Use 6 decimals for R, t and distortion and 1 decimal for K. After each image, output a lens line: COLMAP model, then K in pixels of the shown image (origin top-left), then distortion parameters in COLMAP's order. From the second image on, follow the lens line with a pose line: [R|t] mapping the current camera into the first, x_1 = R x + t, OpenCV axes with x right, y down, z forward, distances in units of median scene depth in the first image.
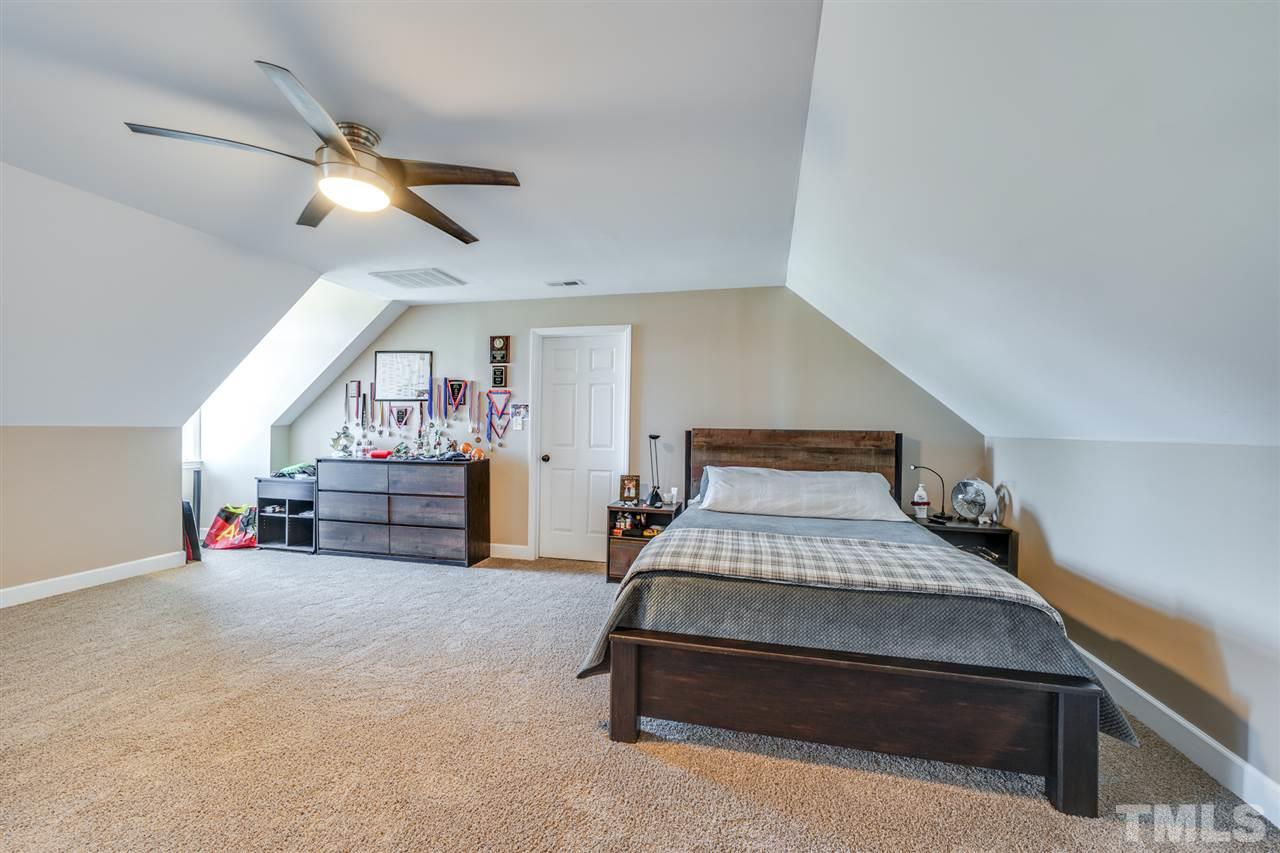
lens RADIAL K [[470.7, 0, 641.4], [0, 470.7, 429.6], [0, 0, 1]] dist [-0.003200, -0.000294]
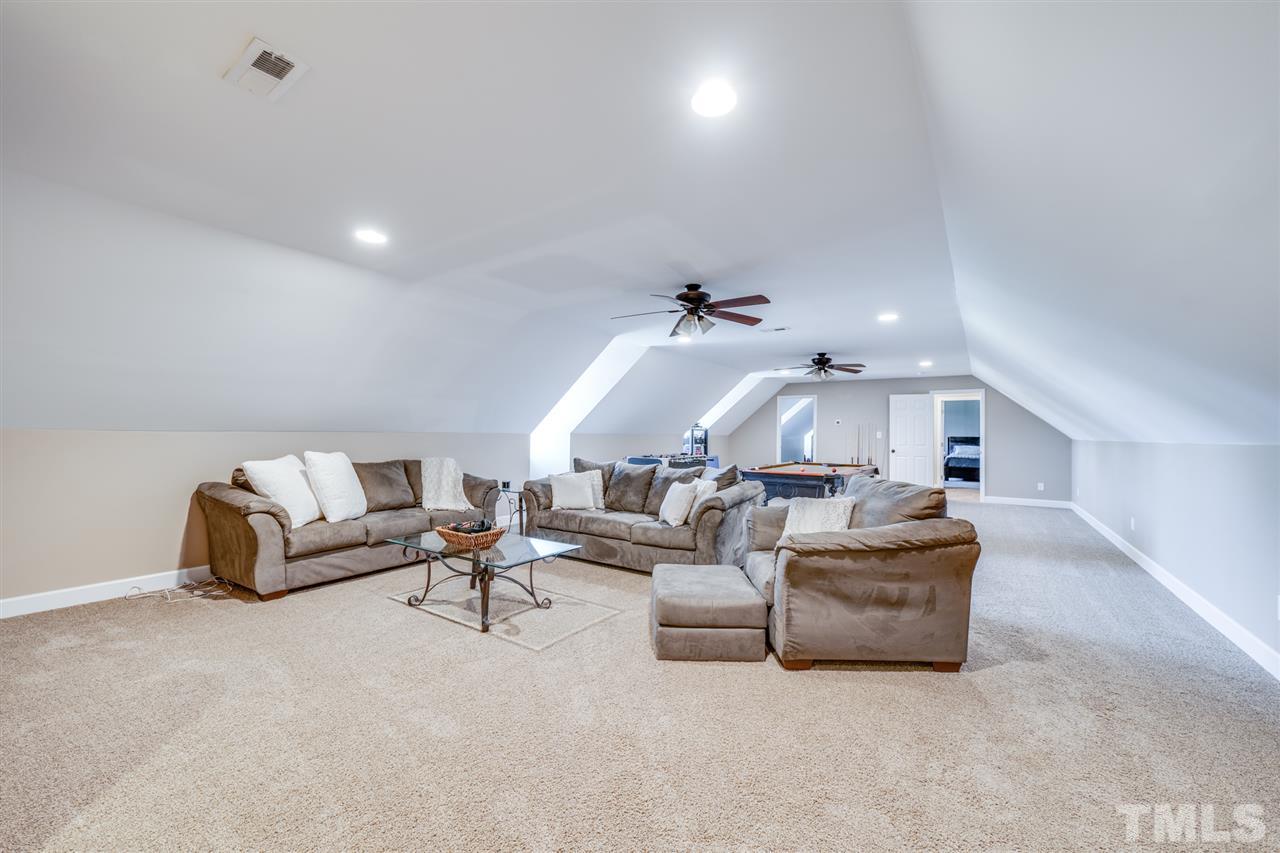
lens RADIAL K [[470.7, 0, 641.4], [0, 470.7, 429.6], [0, 0, 1]] dist [-0.003200, -0.000294]
pose [[0.937306, -0.017646, -0.348060, -0.991932], [0.000216, 0.998747, -0.050052, 0.141532], [0.348507, 0.046839, 0.936135, -3.801904]]
